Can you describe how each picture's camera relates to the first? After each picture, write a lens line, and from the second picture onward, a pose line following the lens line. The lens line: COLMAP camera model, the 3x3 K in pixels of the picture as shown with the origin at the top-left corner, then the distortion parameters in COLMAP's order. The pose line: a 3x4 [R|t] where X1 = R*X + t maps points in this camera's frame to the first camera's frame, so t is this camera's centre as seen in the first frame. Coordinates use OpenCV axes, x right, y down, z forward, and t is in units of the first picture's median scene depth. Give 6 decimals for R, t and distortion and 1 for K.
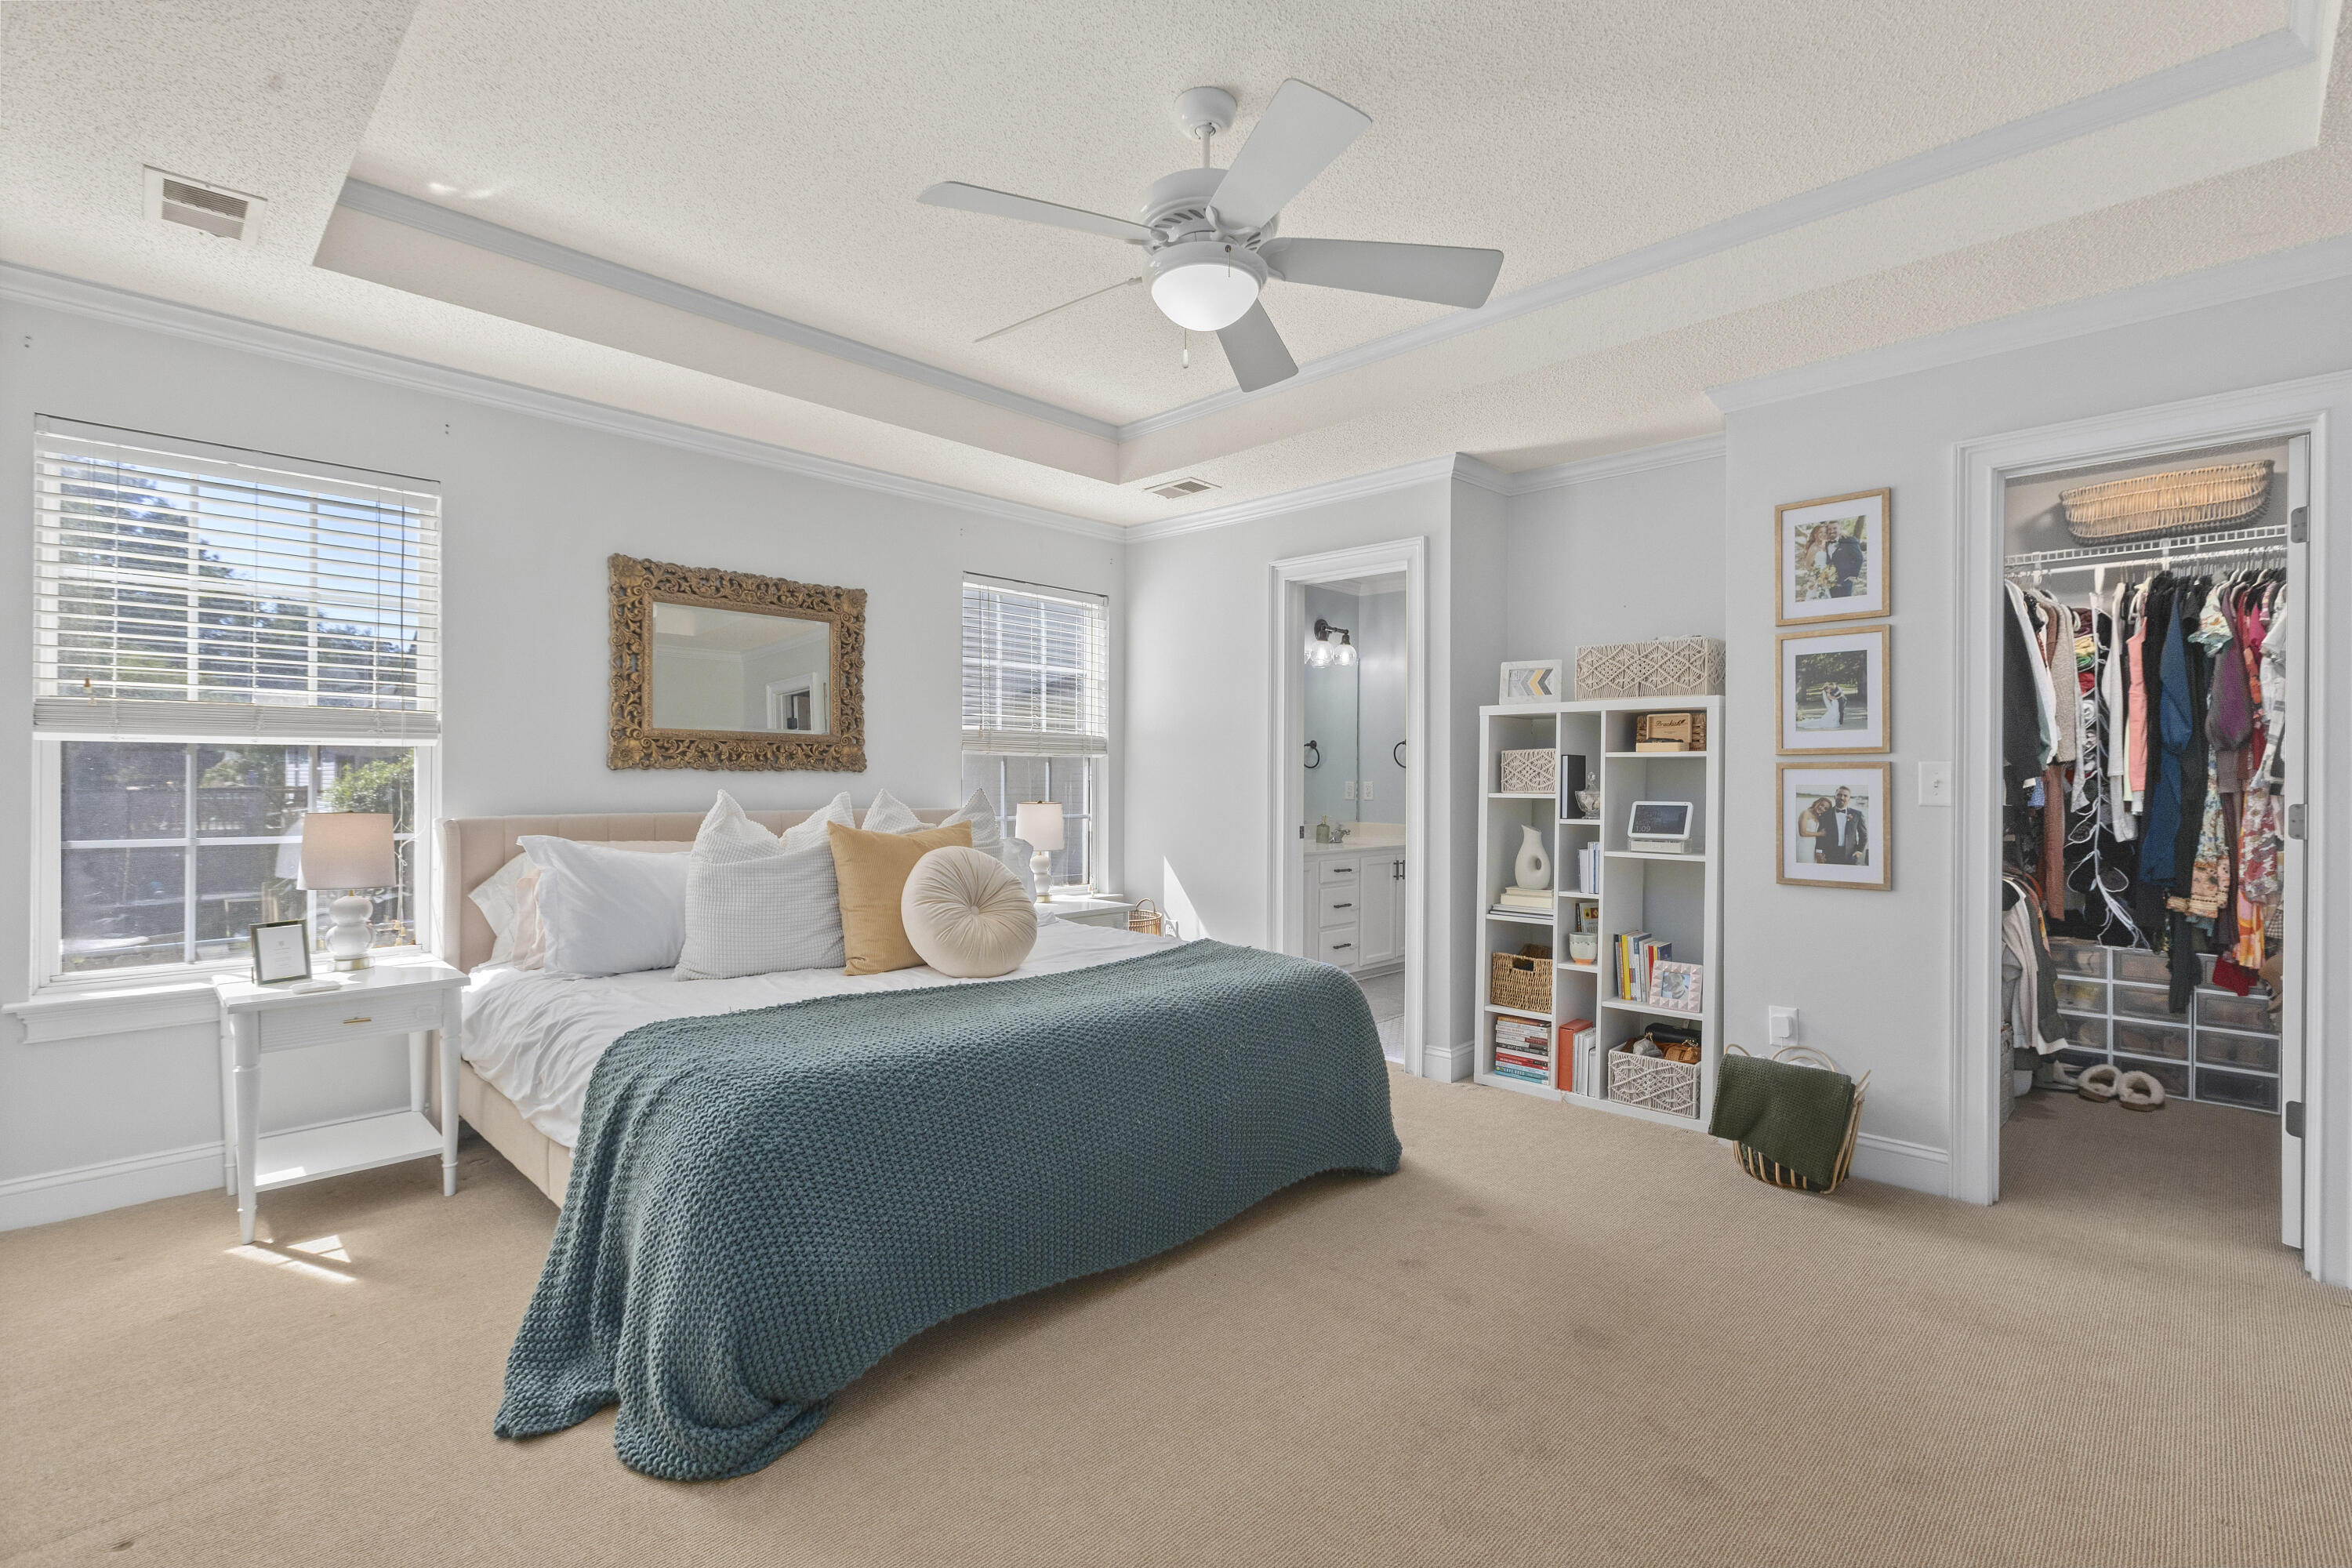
lens RADIAL K [[1059.8, 0, 1172.6], [0, 1059.8, 772.3], [0, 0, 1]] dist [0.001632, 0.000954]
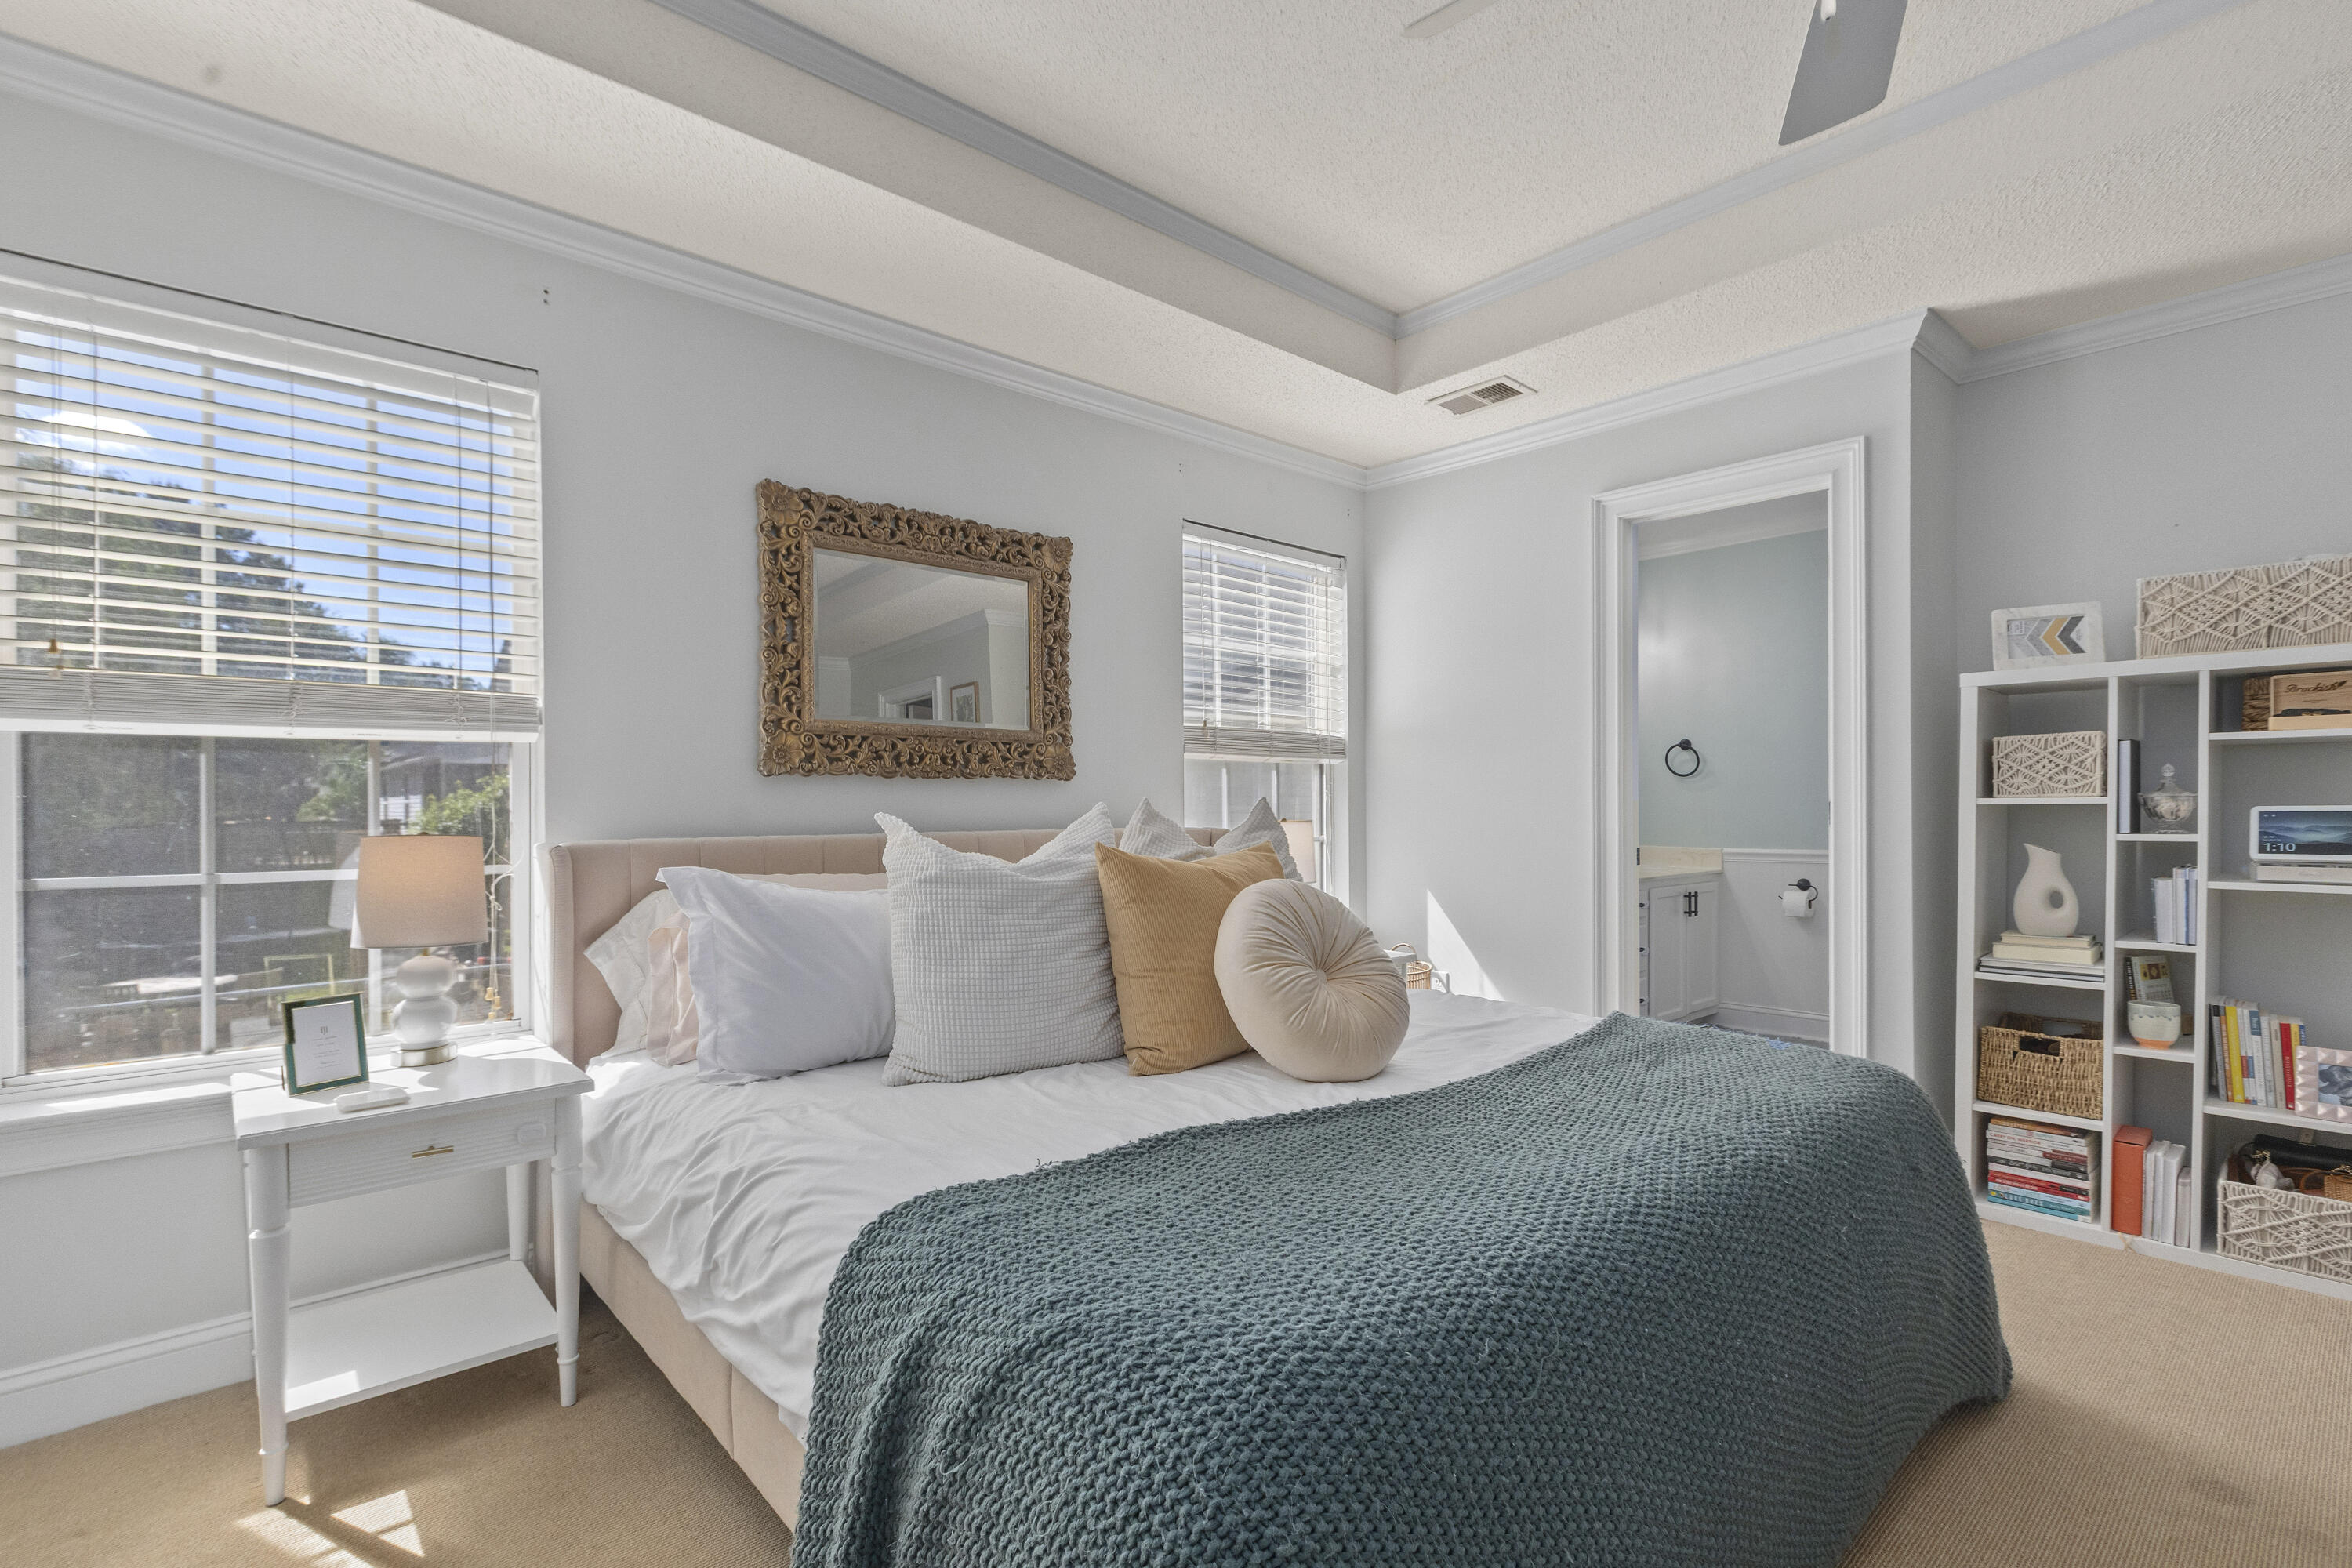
lens RADIAL K [[1098.3, 0, 1165.5], [0, 1098.3, 799.1], [0, 0, 1]] dist [-0.013114, 0.012222]
pose [[0.997320, -0.010442, -0.072410, -0.196859], [0.010443, 0.999945, -0.000365, 0.016315], [0.072409, -0.000392, 0.997375, 0.264991]]
